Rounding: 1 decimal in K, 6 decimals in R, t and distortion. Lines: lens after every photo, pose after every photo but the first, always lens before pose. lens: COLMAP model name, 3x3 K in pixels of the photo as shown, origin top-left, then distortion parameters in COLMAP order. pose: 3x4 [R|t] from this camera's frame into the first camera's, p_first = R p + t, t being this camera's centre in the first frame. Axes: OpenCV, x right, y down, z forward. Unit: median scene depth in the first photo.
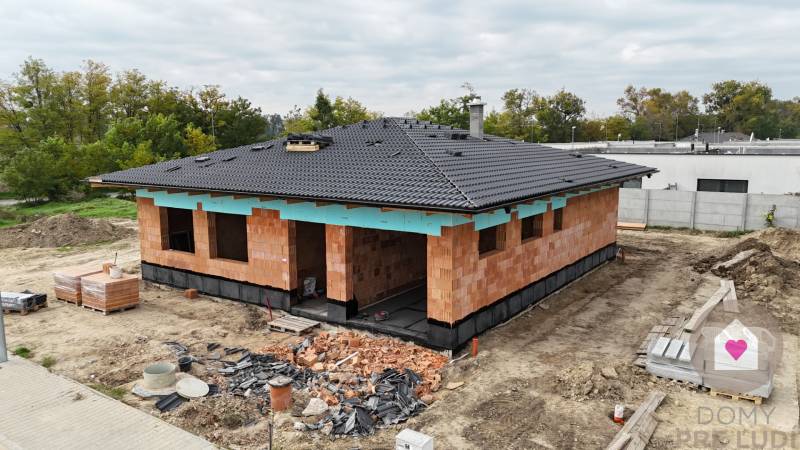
lens RADIAL K [[583.9, 0, 400.0], [0, 583.9, 225.0], [0, 0, 1]] dist [0.077793, -0.074832]
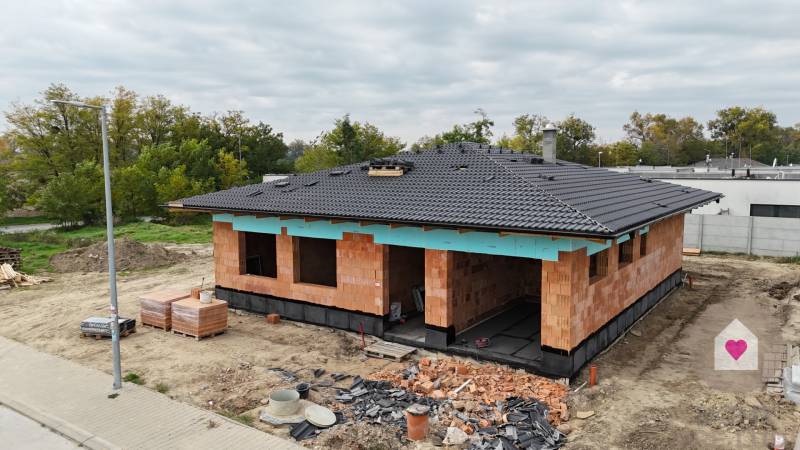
lens RADIAL K [[583.9, 0, 400.0], [0, 583.9, 225.0], [0, 0, 1]] dist [0.077793, -0.074832]
pose [[0.999998, 0.001390, 0.001346, -0.143425], [-0.001333, 0.999130, -0.041676, -0.000462], [-0.001402, 0.041674, 0.999130, 0.003995]]
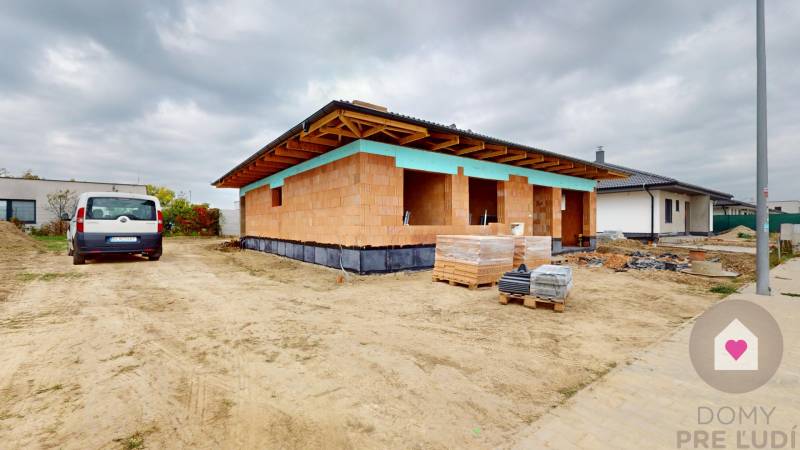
lens RADIAL K [[331.8, 0, 400.0], [0, 331.8, 225.0], [0, 0, 1]] dist [-0.001529, -0.000212]
pose [[0.311969, 0.004044, 0.950084, -0.877552], [0.140014, 0.988877, -0.050184, 0.068101], [-0.939719, 0.148681, 0.307933, 0.933324]]
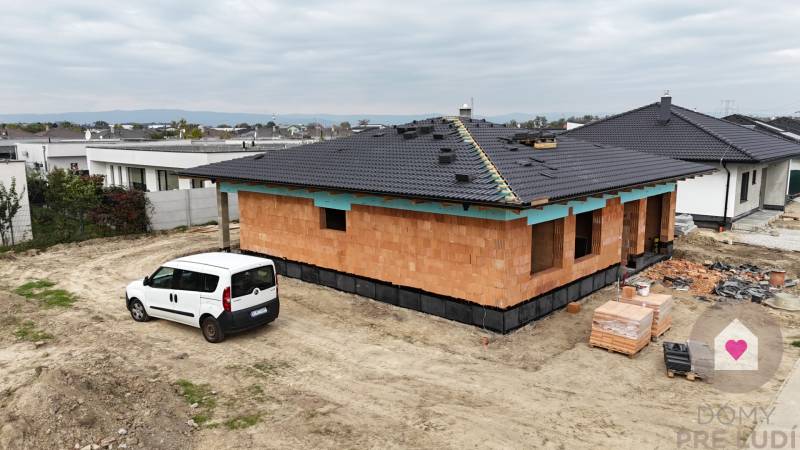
lens RADIAL K [[583.9, 0, 400.0], [0, 583.9, 225.0], [0, 0, 1]] dist [0.077793, -0.074832]
pose [[0.127046, -0.155087, 0.979698, -1.271938], [0.149971, 0.979350, 0.135583, -0.174403], [-0.980494, 0.129701, 0.147681, 1.121794]]
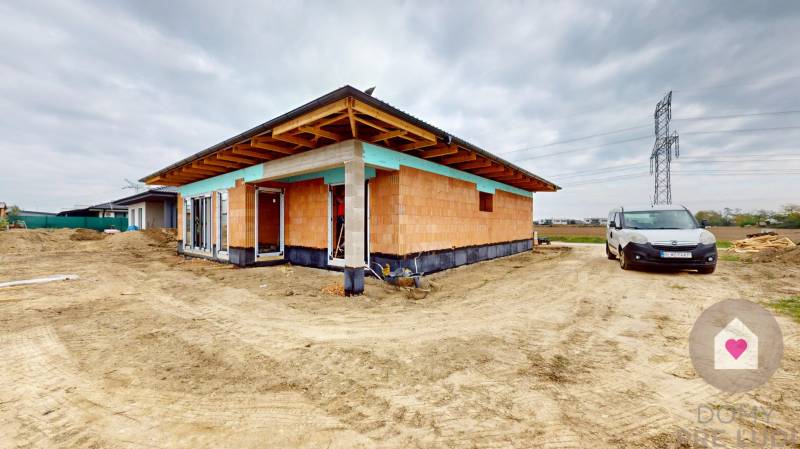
lens RADIAL K [[293.2, 0, 400.0], [0, 293.2, 224.5], [0, 0, 1]] dist [-0.000627, -0.000088]
pose [[-0.996636, 0.004533, 0.081834, -0.159648], [0.016370, 0.989360, 0.144567, -0.107993], [-0.080308, 0.145420, -0.986105, 2.016243]]
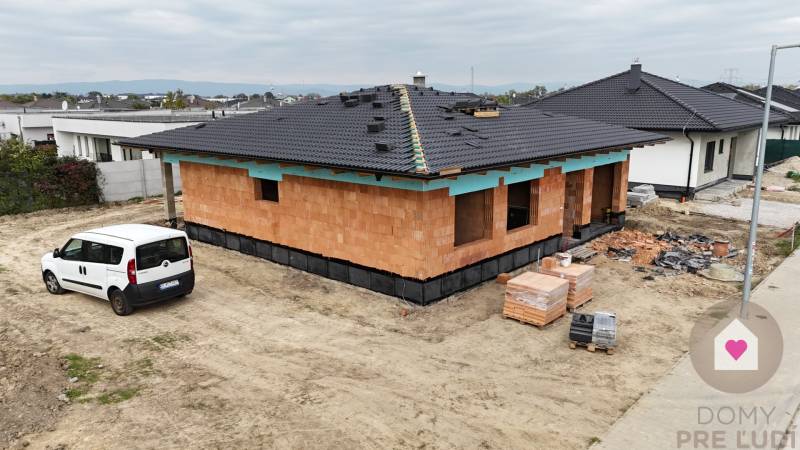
lens RADIAL K [[583.9, 0, 400.0], [0, 583.9, 225.0], [0, 0, 1]] dist [0.077793, -0.074832]
pose [[0.128042, -0.202813, 0.970810, -1.241947], [0.152078, 0.971306, 0.182858, -0.154216], [-0.980040, 0.124226, 0.155211, 1.014937]]
